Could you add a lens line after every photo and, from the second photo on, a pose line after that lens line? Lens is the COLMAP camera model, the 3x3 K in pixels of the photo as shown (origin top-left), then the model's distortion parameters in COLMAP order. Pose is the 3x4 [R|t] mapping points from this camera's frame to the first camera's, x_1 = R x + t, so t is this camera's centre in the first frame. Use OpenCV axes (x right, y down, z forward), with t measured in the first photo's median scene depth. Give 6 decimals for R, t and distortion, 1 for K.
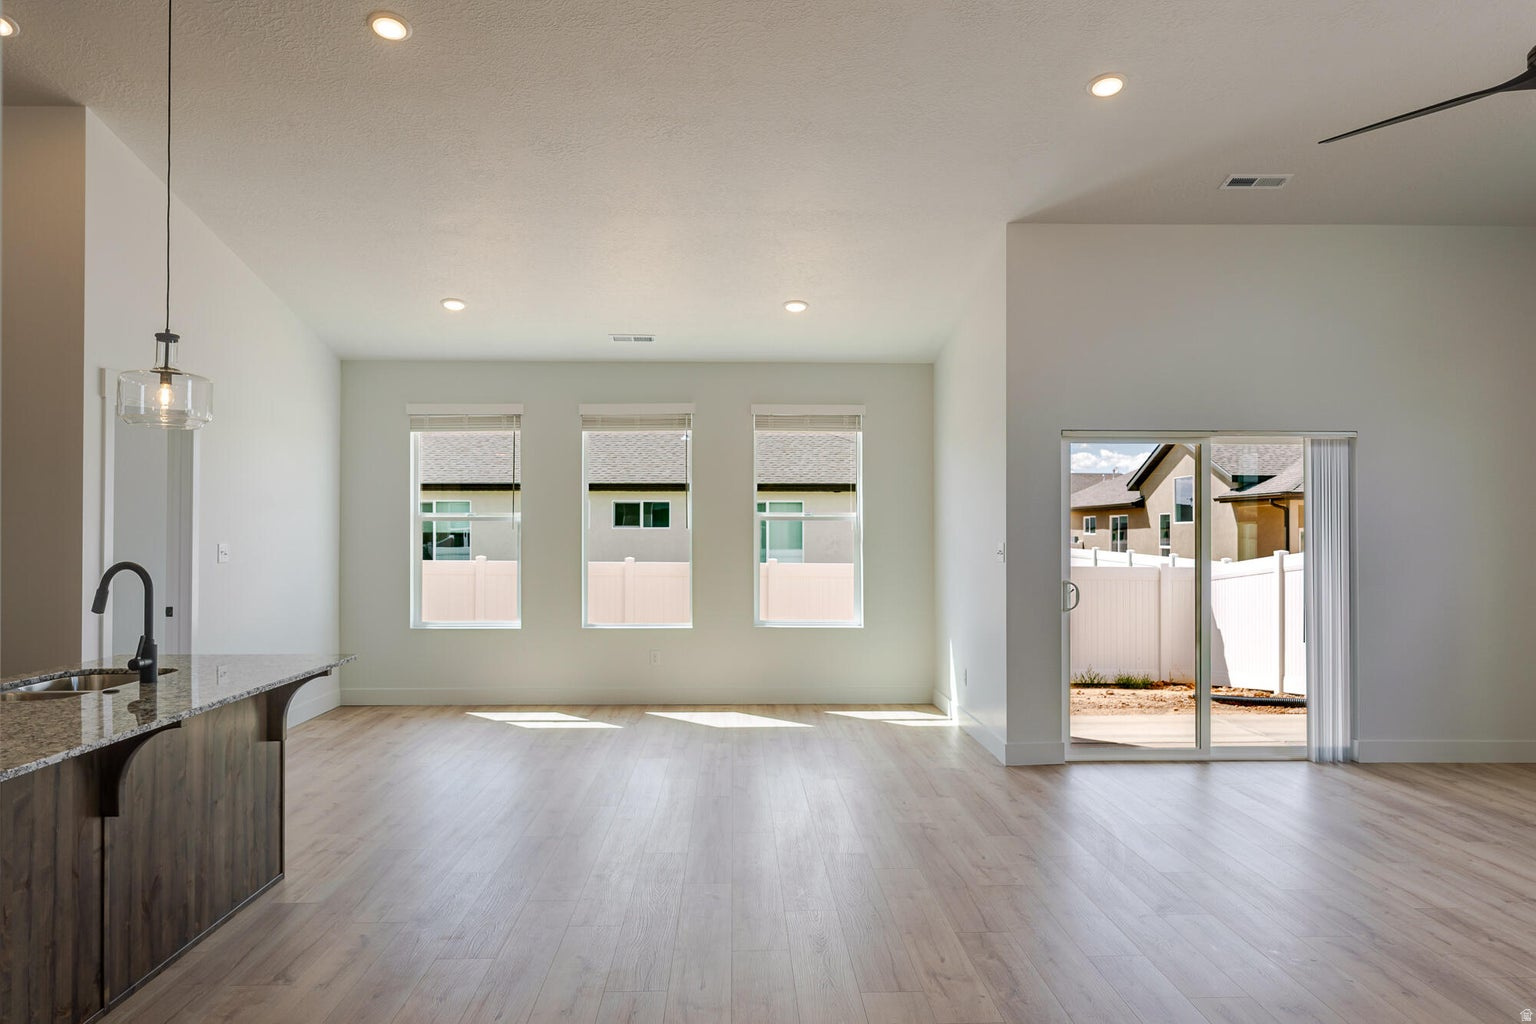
lens RADIAL K [[1074.5, 0, 757.7], [0, 1074.5, 500.6], [0, 0, 1]] dist [-0.000970, 0.001892]
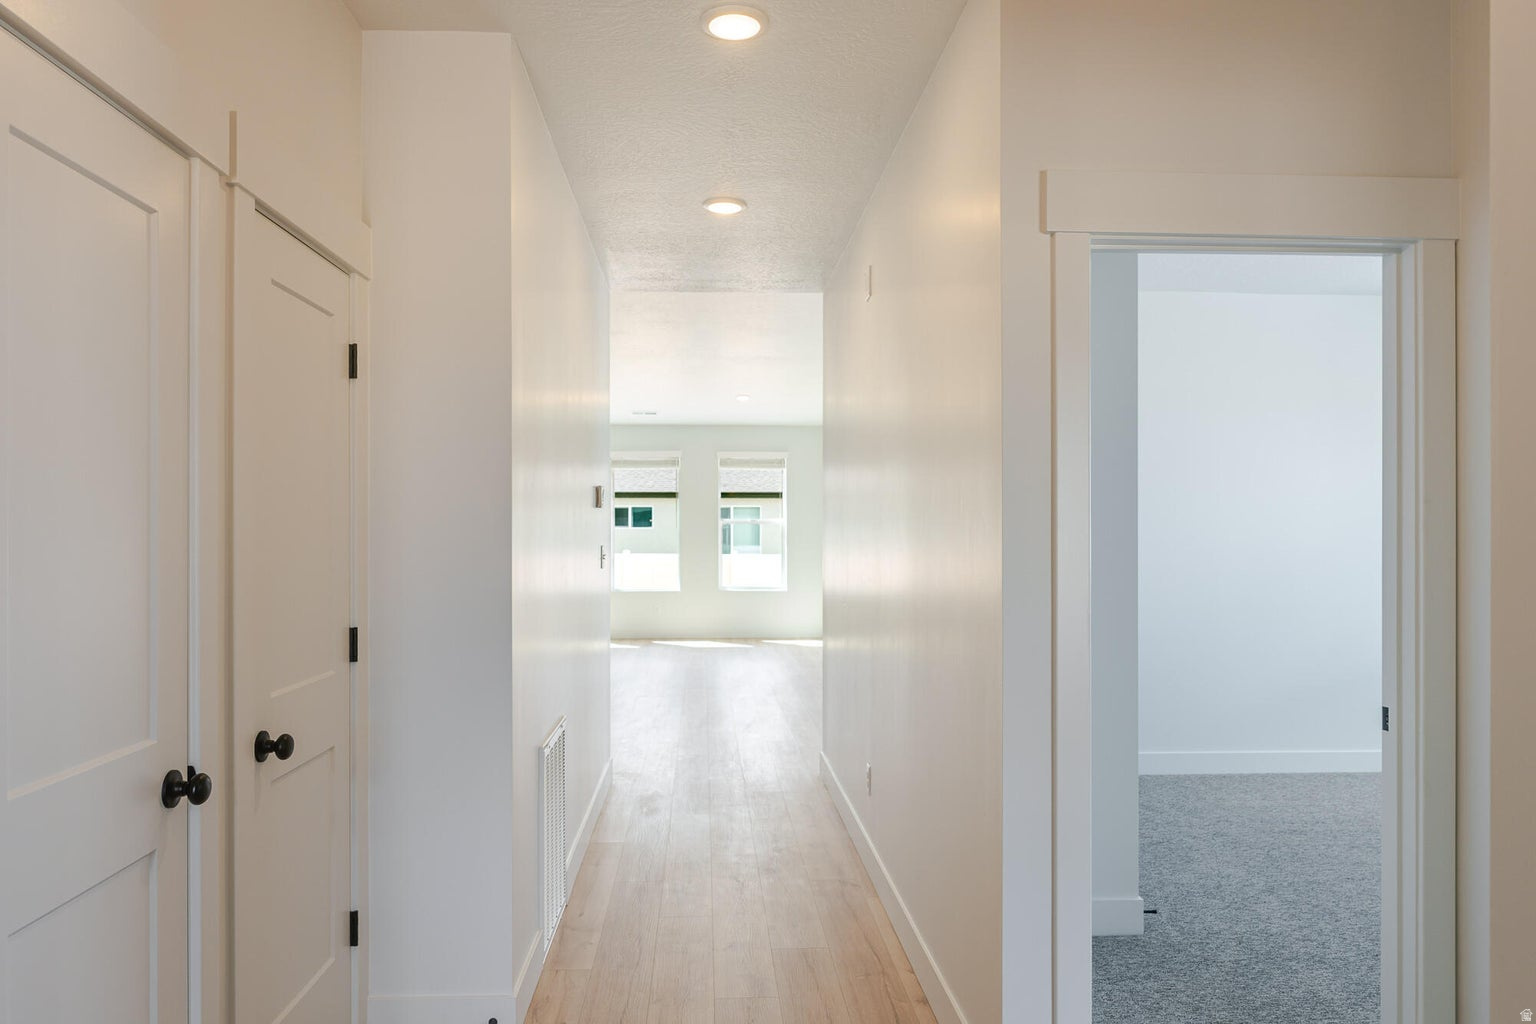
lens RADIAL K [[1074.5, 0, 769.5], [0, 1074.5, 514.8], [0, 0, 1]] dist [-0.000970, 0.001892]
pose [[0.999145, 0.000400, 0.041335, 0.006169], [-0.000998, 0.999895, 0.014451, -0.019035], [-0.041324, -0.014480, 0.999041, -0.608726]]
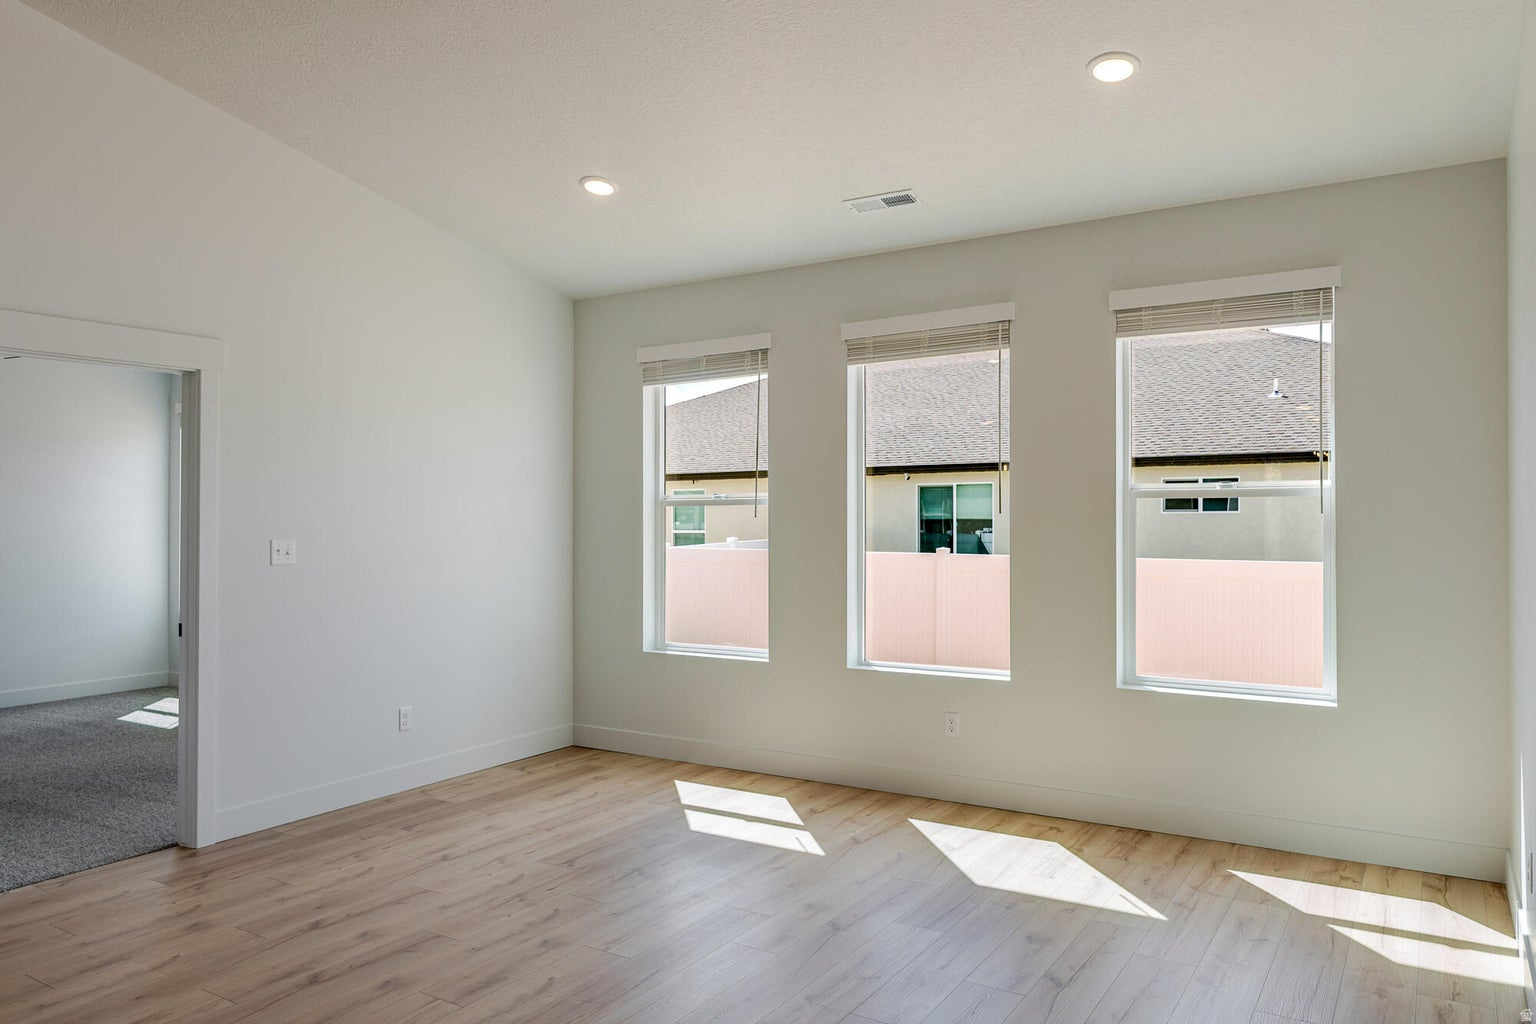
lens RADIAL K [[1074.5, 0, 767.9], [0, 1074.5, 497.5], [0, 0, 1]] dist [-0.000970, 0.001892]
pose [[0.829250, -0.017309, -0.558610, 0.157661], [0.022684, 0.999739, 0.002695, 0.012573], [0.558417, -0.014907, 0.829426, 0.429105]]
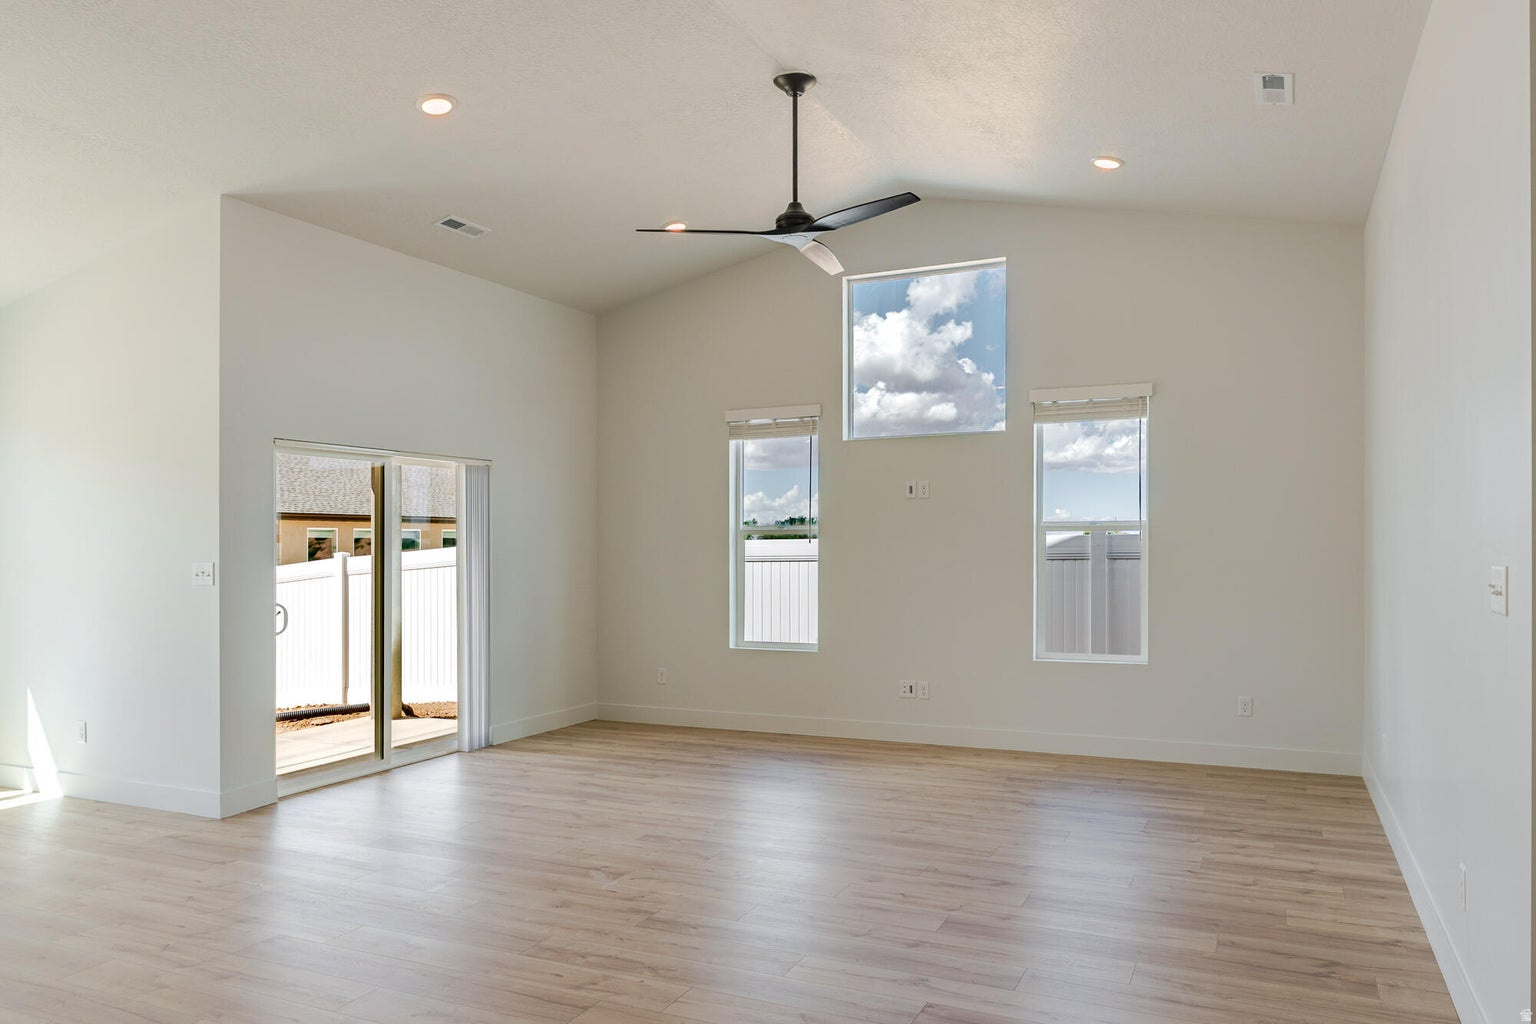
lens RADIAL K [[1074.5, 0, 775.7], [0, 1074.5, 510.1], [0, 0, 1]] dist [-0.000970, 0.001892]
pose [[0.442745, 0.024329, 0.896318, -0.258524], [-0.011257, 0.999704, -0.021575, 0.008515], [-0.896577, -0.000537, 0.442888, 0.158048]]
